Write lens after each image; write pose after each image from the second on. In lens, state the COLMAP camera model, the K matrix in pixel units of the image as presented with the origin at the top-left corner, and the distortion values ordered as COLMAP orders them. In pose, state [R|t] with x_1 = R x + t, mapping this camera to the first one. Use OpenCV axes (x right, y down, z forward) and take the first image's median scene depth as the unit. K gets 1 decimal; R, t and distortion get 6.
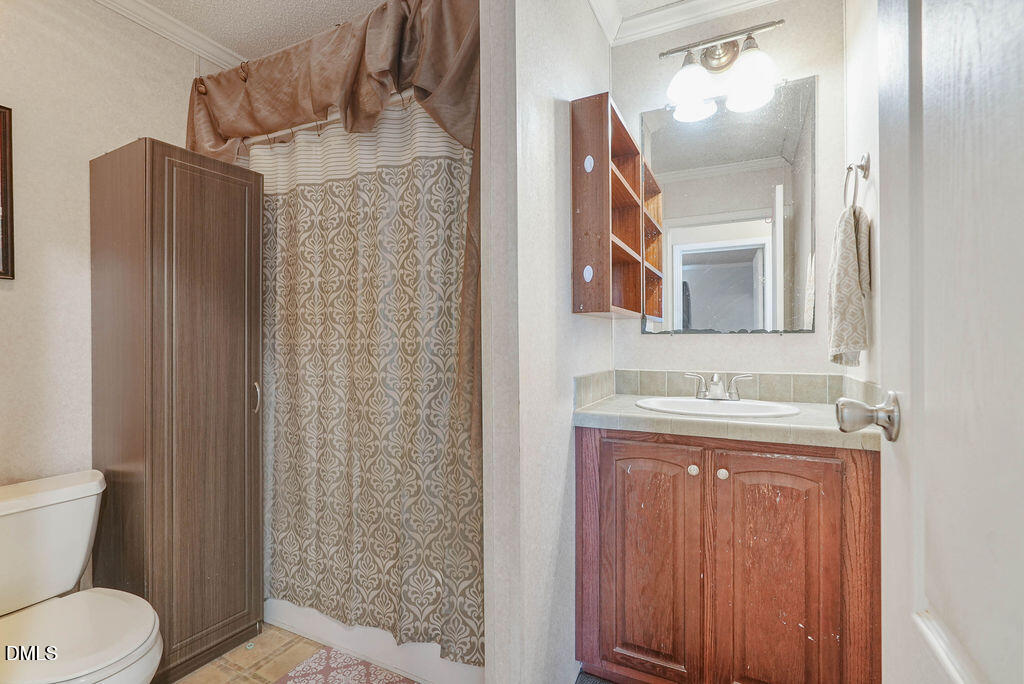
lens RADIAL K [[464.5, 0, 513.6], [0, 464.5, 343.8], [0, 0, 1]] dist [-0.008894, 0.004620]
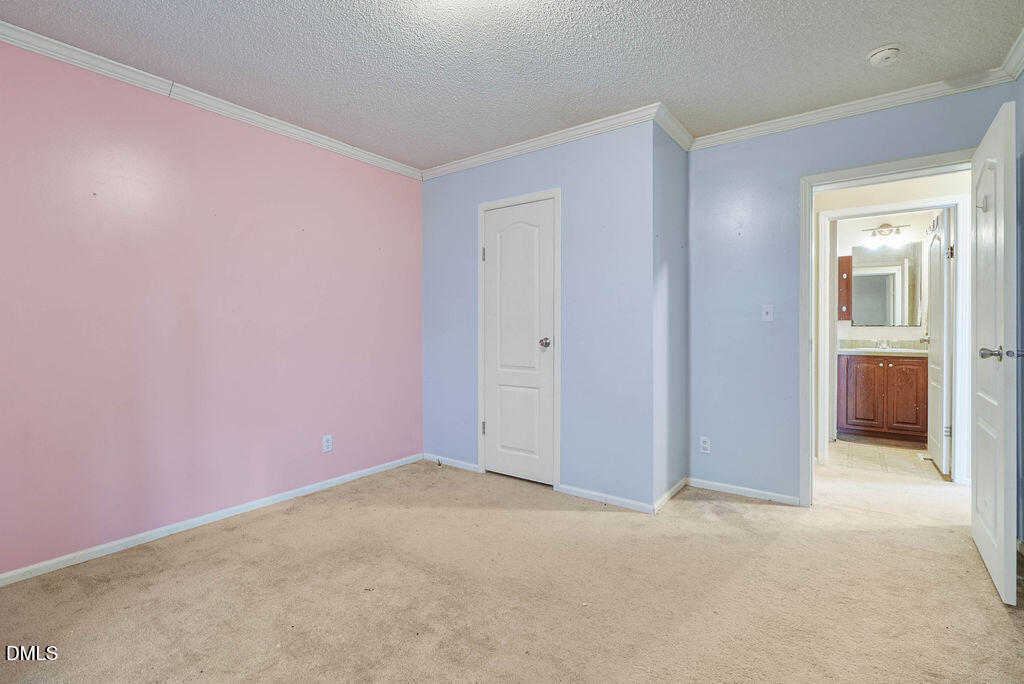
lens RADIAL K [[464.5, 0, 511.6], [0, 464.5, 334.9], [0, 0, 1]] dist [-0.008894, 0.004620]
pose [[0.985137, 0.002764, -0.171748, -1.648302], [-0.001641, 0.999976, 0.006682, 0.019573], [0.171762, -0.006300, 0.985118, -2.739067]]
